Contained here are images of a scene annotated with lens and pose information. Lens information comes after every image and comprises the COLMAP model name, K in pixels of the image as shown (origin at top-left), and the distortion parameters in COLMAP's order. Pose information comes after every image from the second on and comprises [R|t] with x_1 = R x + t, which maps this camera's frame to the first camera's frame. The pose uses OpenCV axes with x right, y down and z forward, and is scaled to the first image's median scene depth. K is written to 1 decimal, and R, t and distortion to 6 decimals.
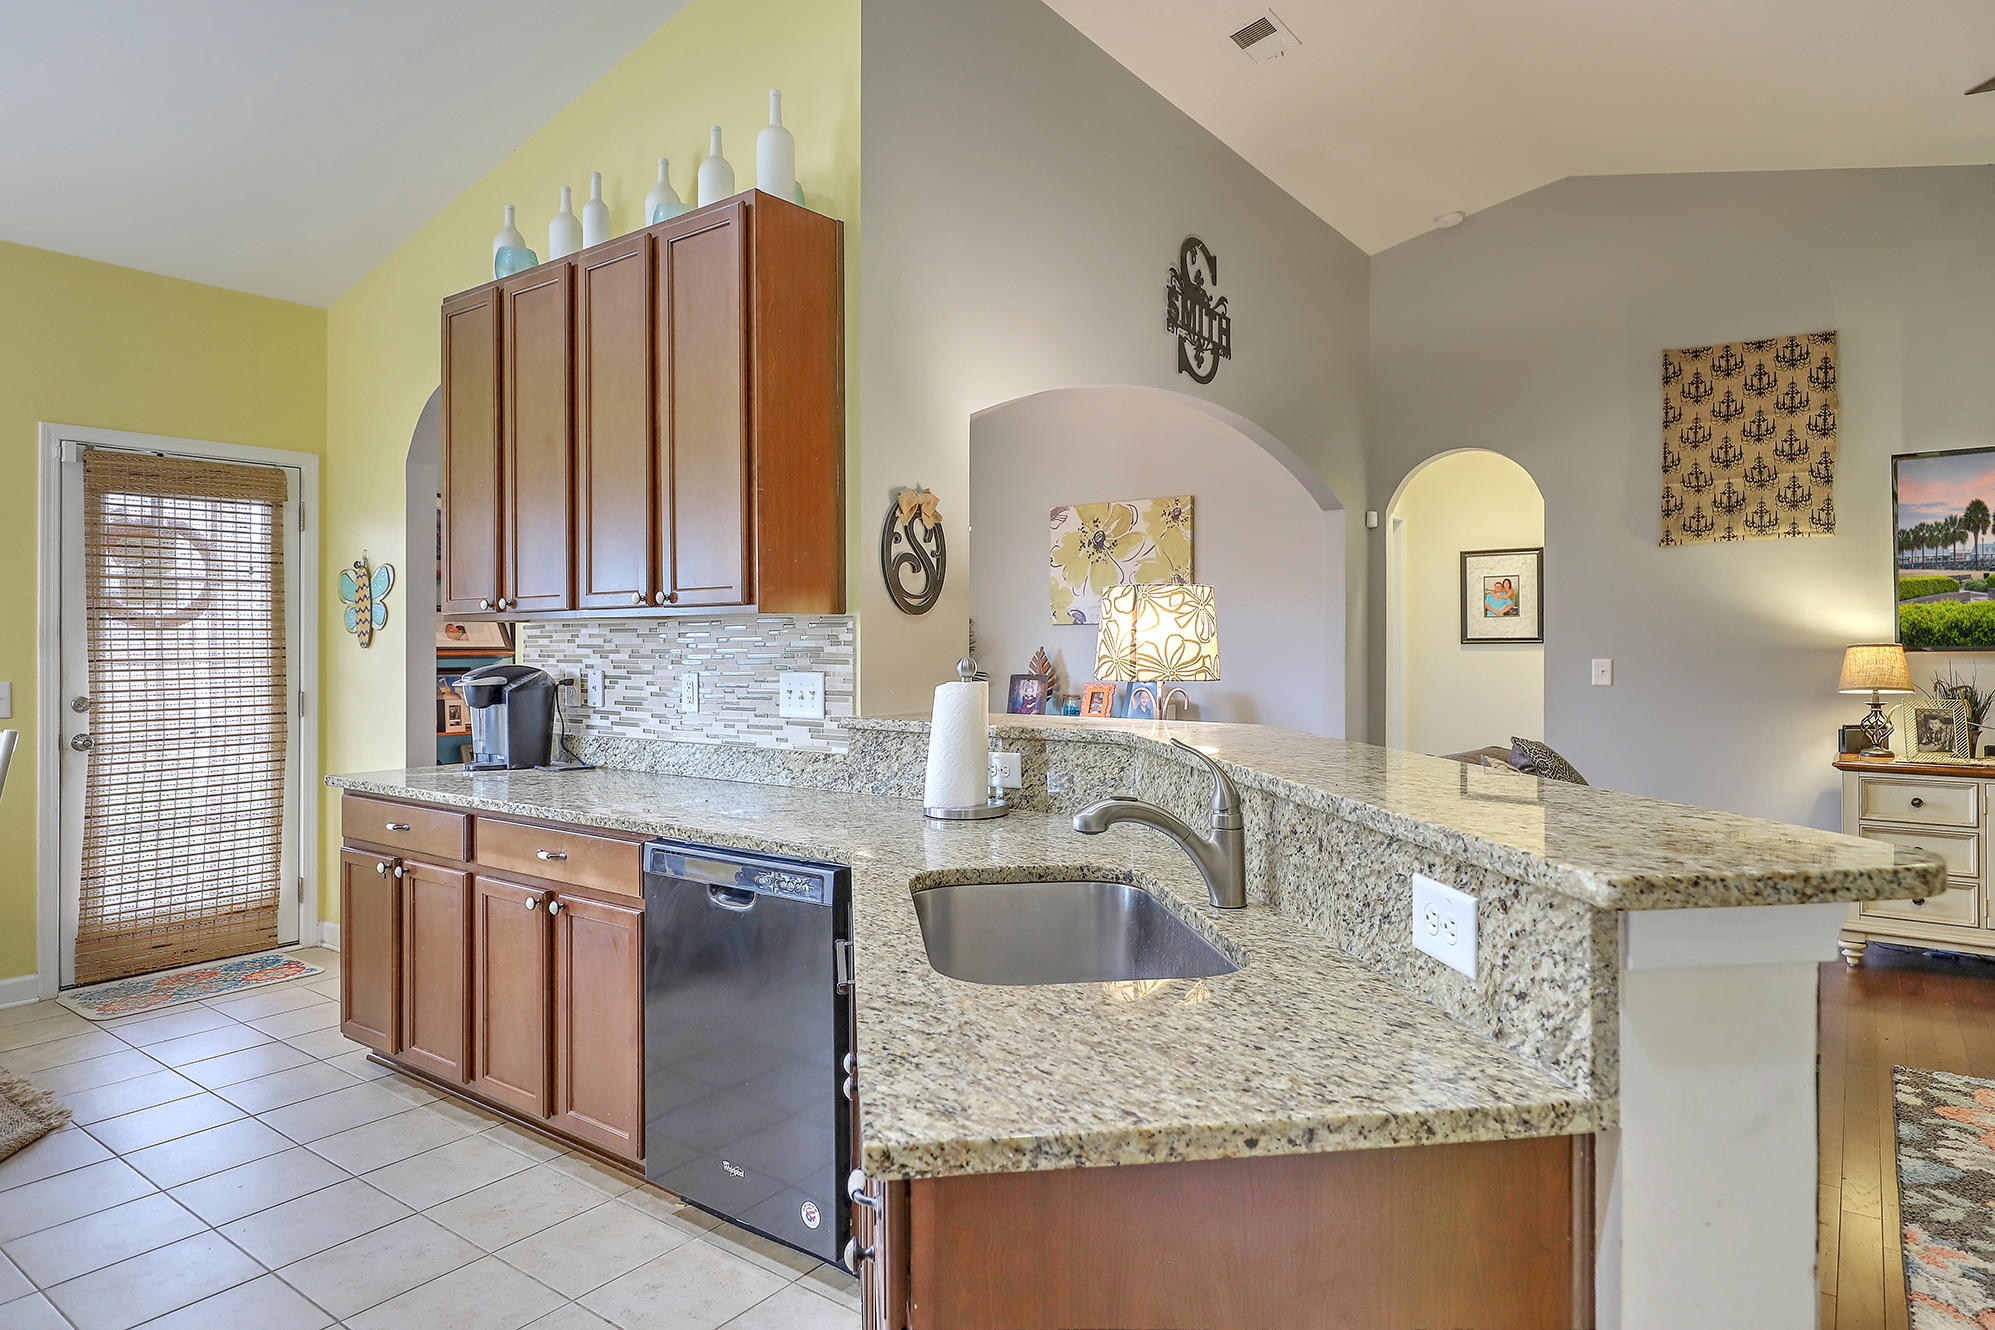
lens RADIAL K [[1170.6, 0, 990.0], [0, 1170.6, 625.9], [0, 0, 1]] dist [0.001658, 0.001458]
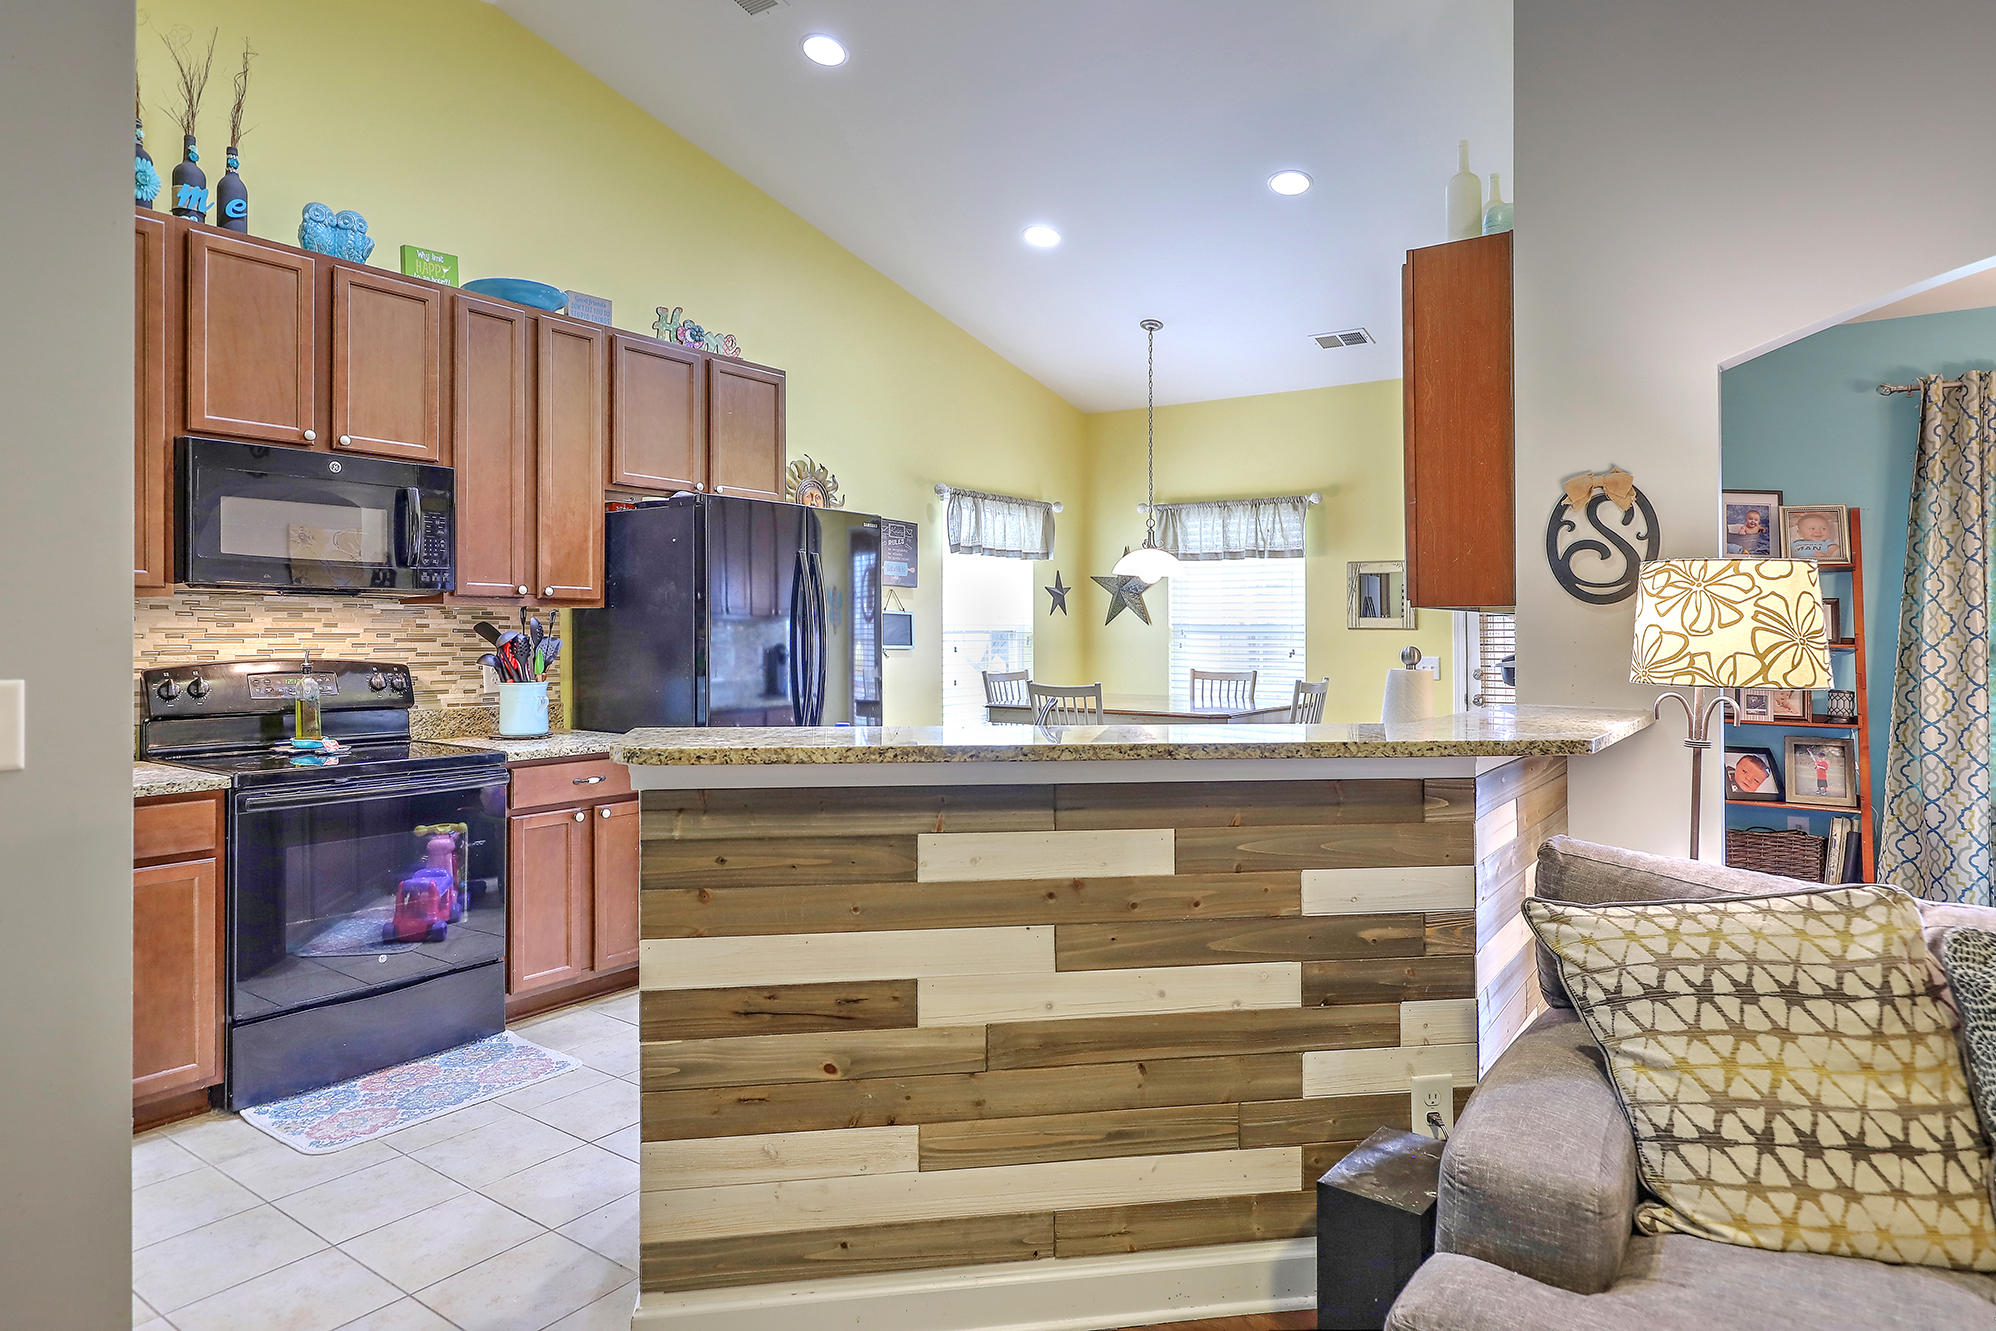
lens RADIAL K [[1146.6, 0, 1048.7], [0, 1146.6, 631.1], [0, 0, 1]] dist [-0.004419, -0.001938]
pose [[0.044867, 0.003019, -0.998988, 0.579018], [0.006798, 0.999971, 0.003327, 0.004107], [0.998970, -0.006940, 0.044846, 0.356530]]
